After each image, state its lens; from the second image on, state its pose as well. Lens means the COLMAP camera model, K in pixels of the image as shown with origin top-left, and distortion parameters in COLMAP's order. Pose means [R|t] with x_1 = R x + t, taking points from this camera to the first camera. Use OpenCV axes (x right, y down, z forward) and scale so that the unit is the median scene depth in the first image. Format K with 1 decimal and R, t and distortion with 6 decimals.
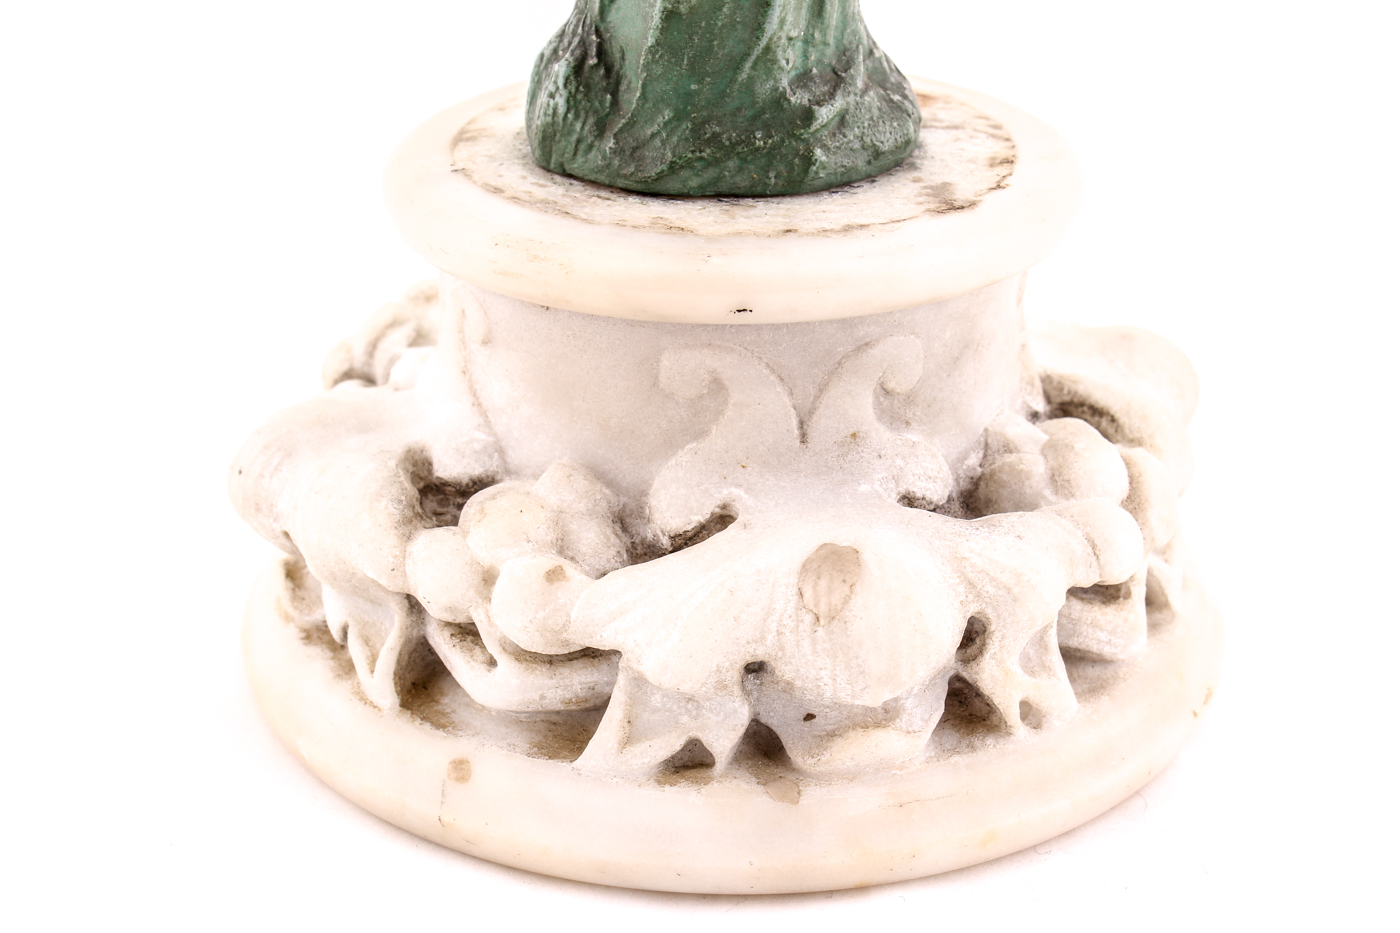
lens RADIAL K [[1709.3, 0, 699.4], [0, 1709.3, 464.5], [0, 0, 1]] dist [-0.005888, 0.000000]
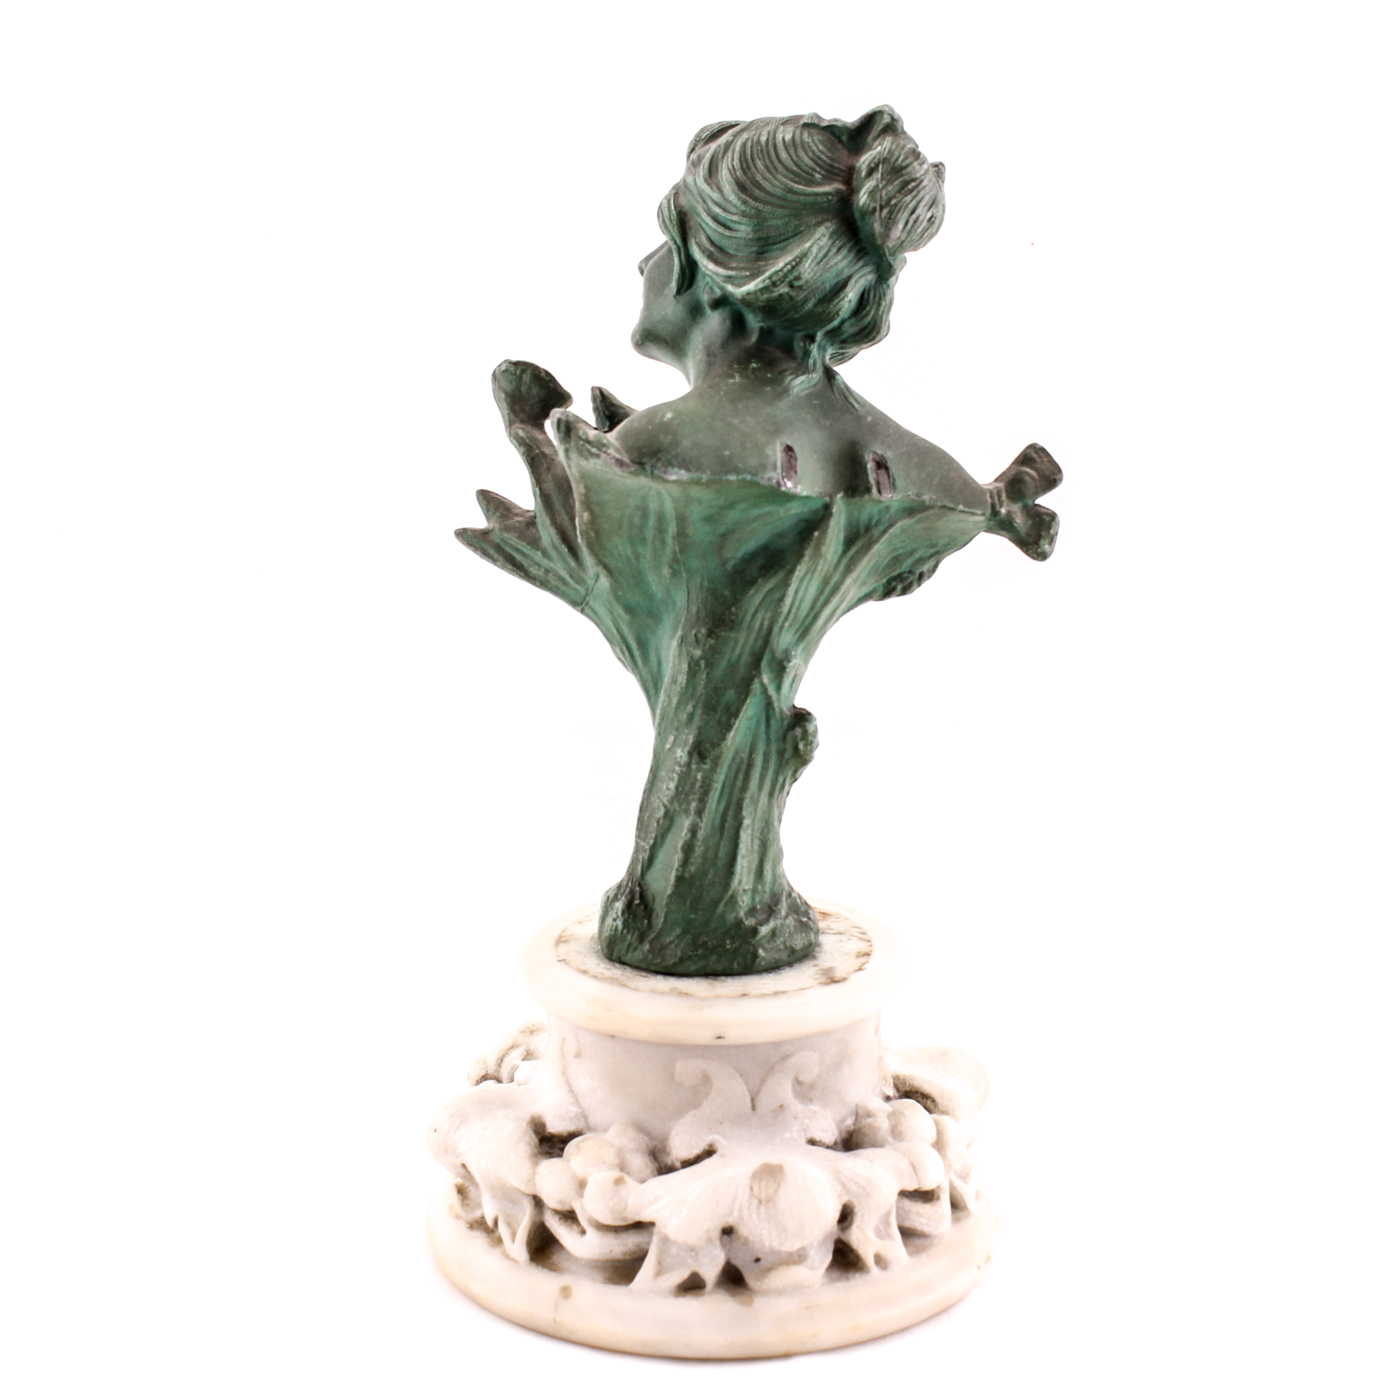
lens RADIAL K [[2936.3, 0, 698.4], [0, 2936.3, 700.3], [0, 0, 1]] dist [0.025363, 0.000000]
pose [[0.999854, -0.000923, 0.017075, -0.050764], [0.004479, 0.977821, -0.209393, 0.213962], [-0.016503, 0.209439, 0.977682, -2.139058]]
